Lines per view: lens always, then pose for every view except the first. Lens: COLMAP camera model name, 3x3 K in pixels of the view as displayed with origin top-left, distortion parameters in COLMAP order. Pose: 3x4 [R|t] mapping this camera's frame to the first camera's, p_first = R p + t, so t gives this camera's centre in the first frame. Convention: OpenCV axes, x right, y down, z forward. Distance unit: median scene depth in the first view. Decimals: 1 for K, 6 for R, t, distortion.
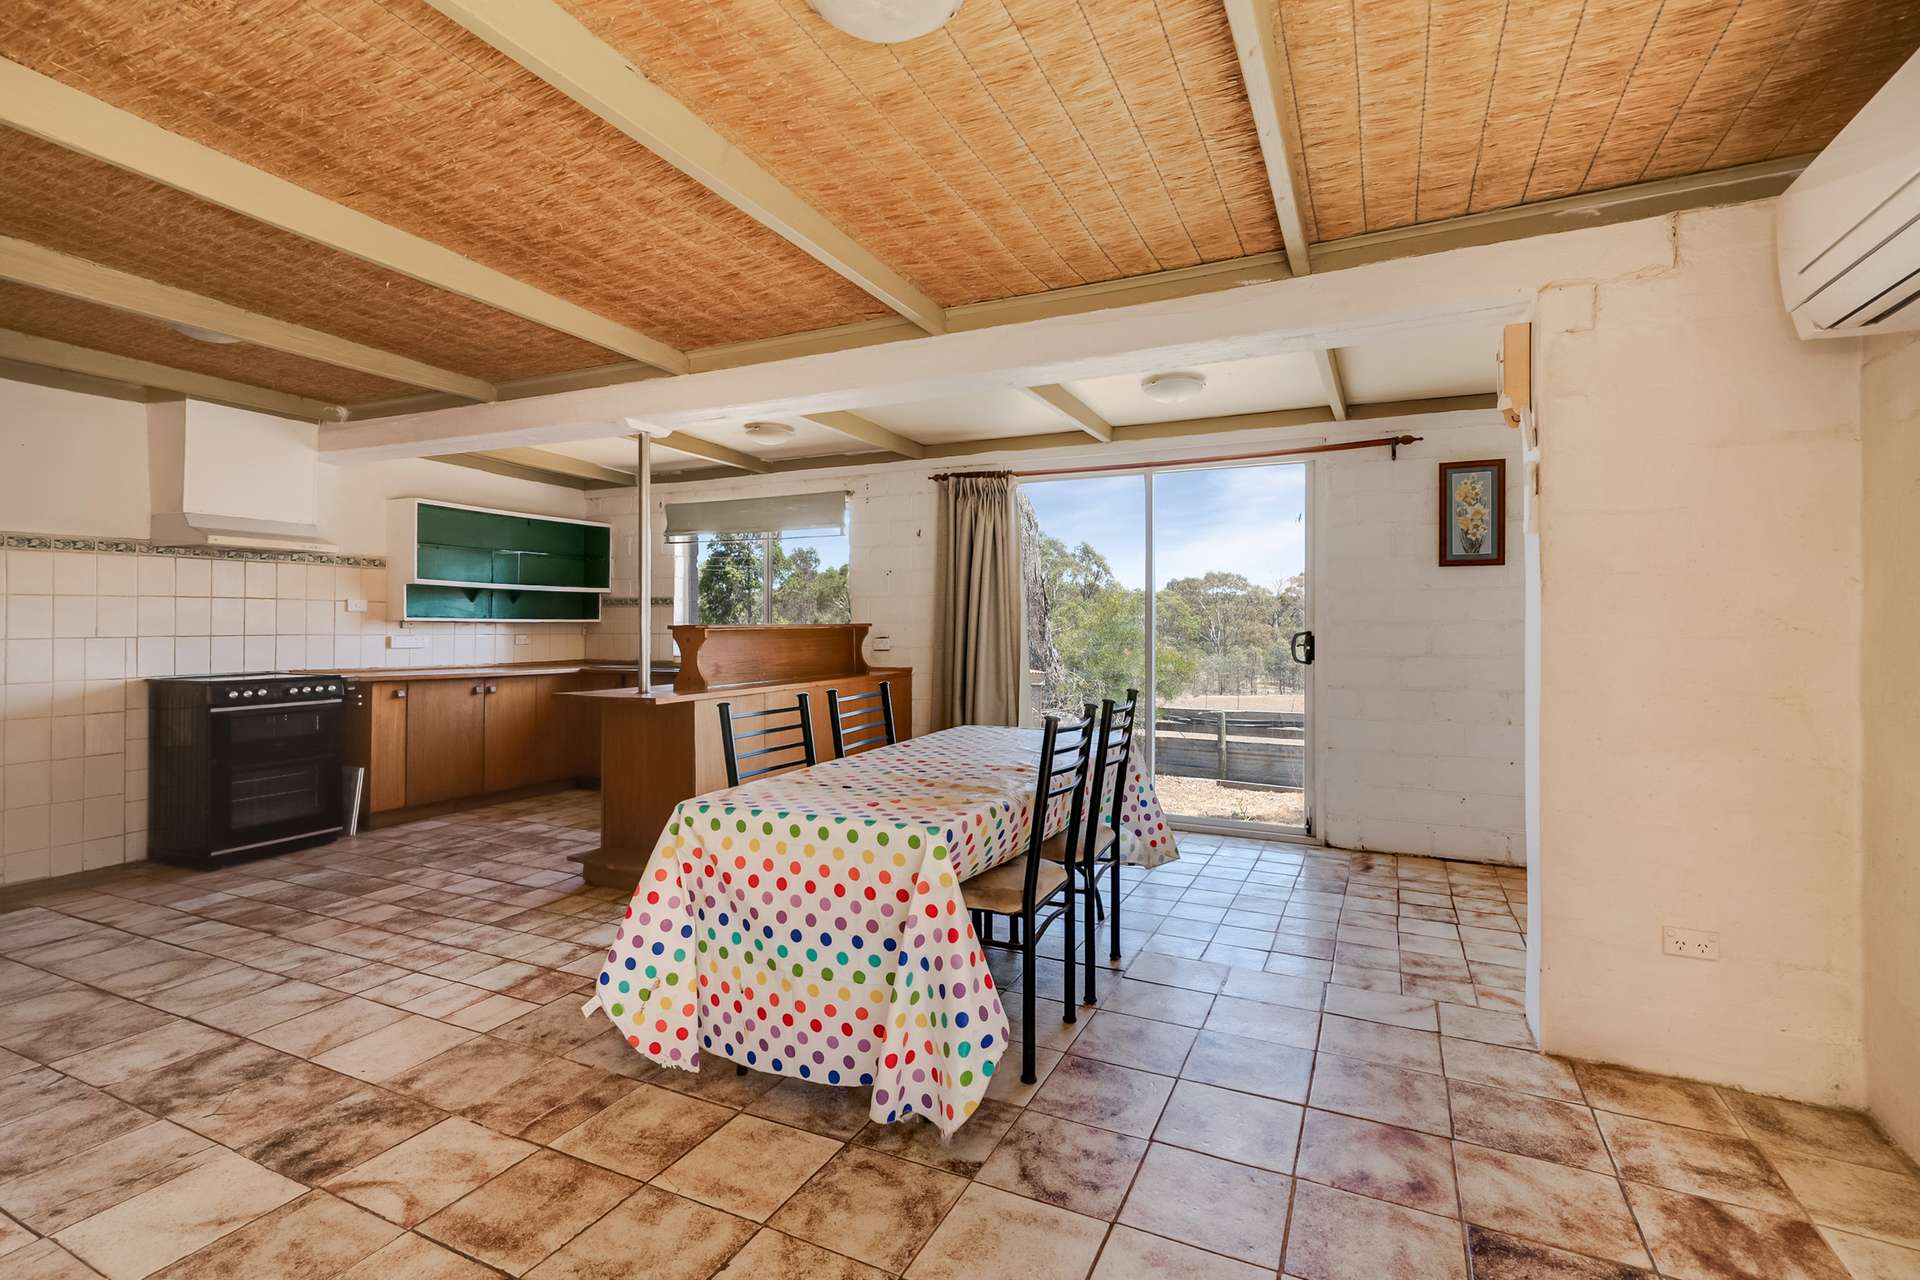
lens RADIAL K [[909.6, 0, 960.0], [0, 909.6, 626.1], [0, 0, 1]] dist [0.000724, -0.000010]
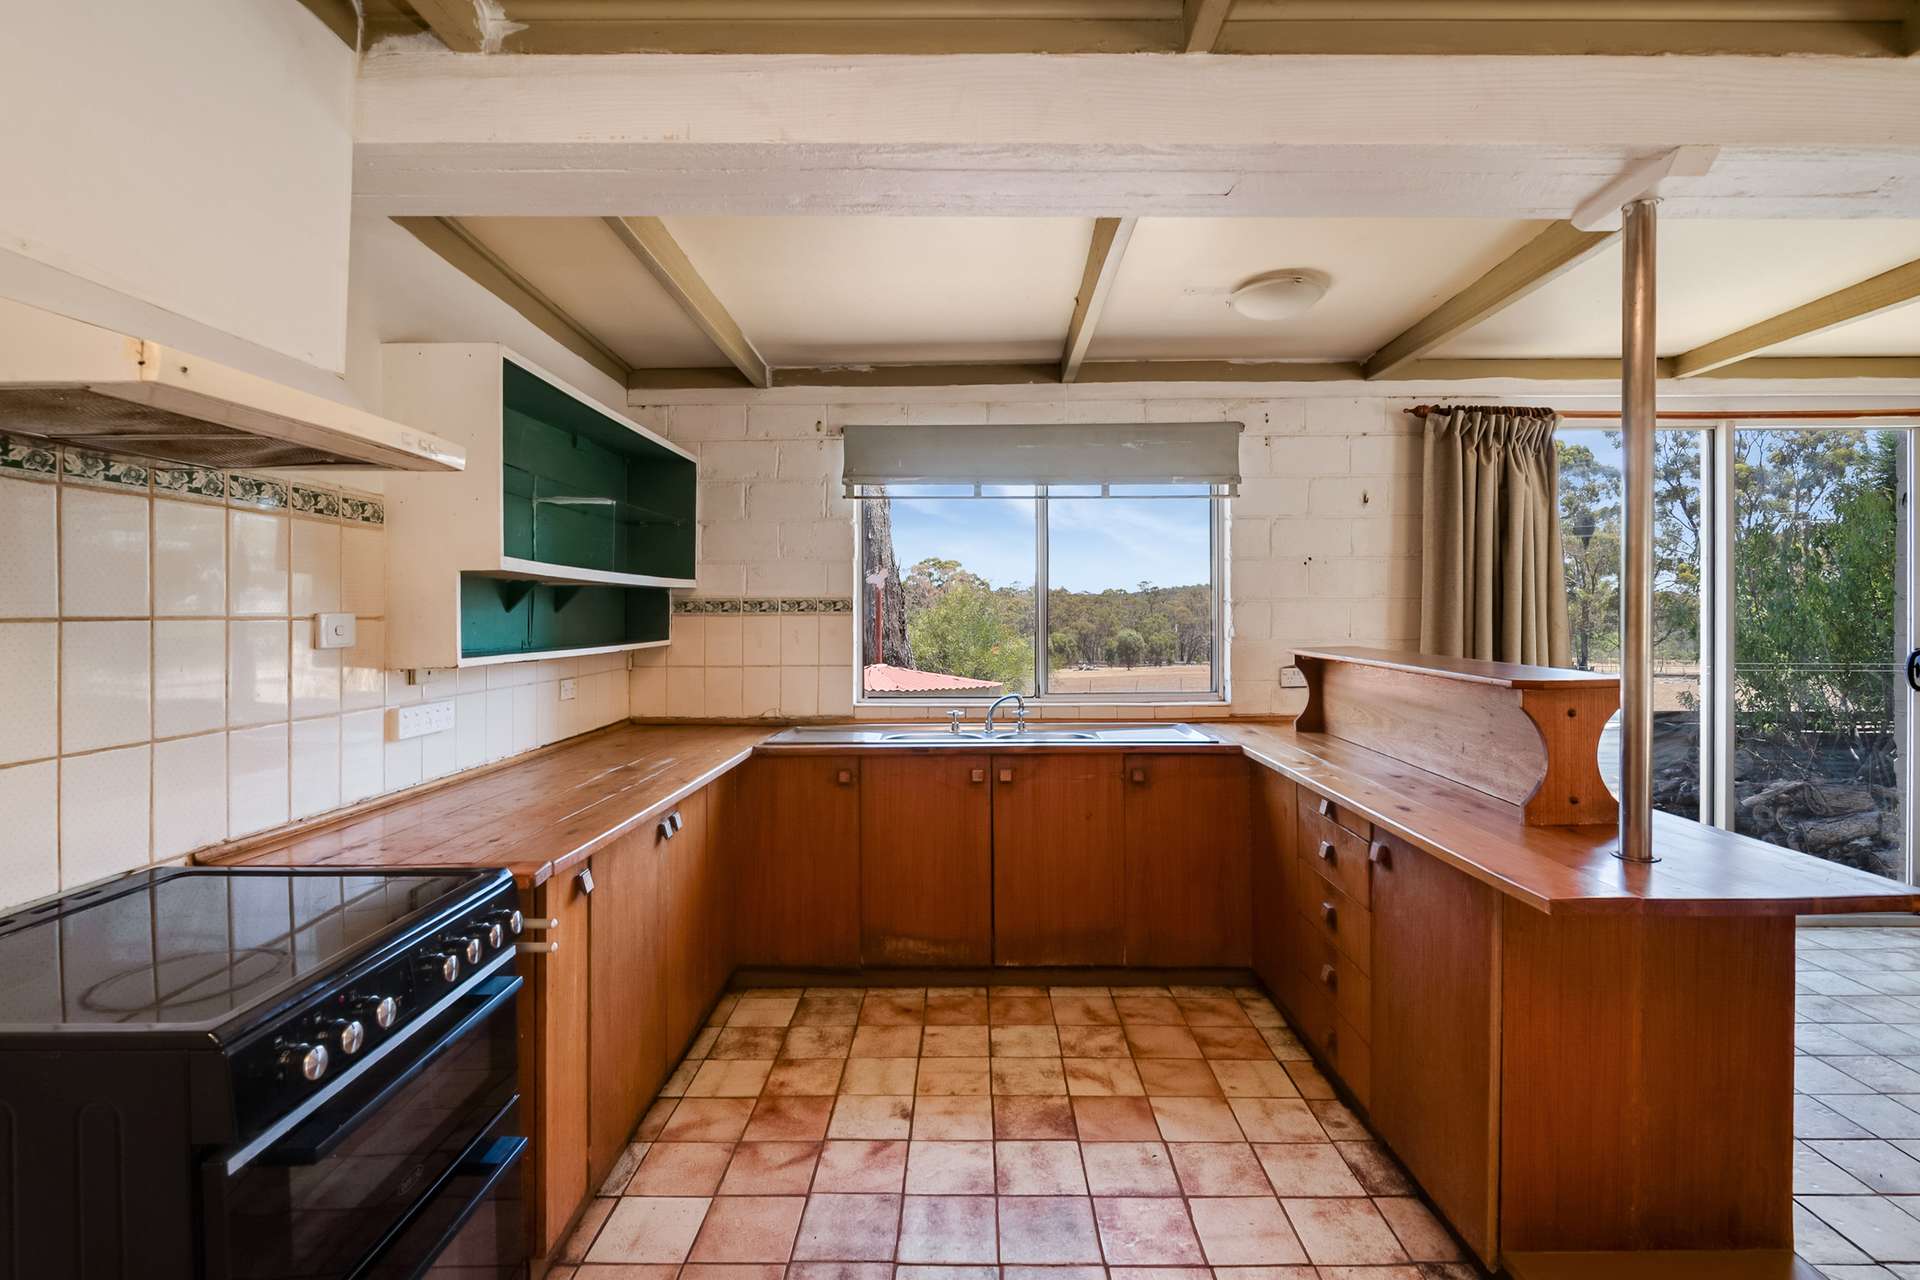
lens RADIAL K [[909.6, 0, 960.0], [0, 909.6, 626.1], [0, 0, 1]] dist [0.000724, -0.000010]
pose [[0.904743, -0.013123, 0.425756, -0.574607], [0.006653, 0.999839, 0.016679, -0.027690], [-0.425906, -0.012258, 0.904684, 0.558887]]
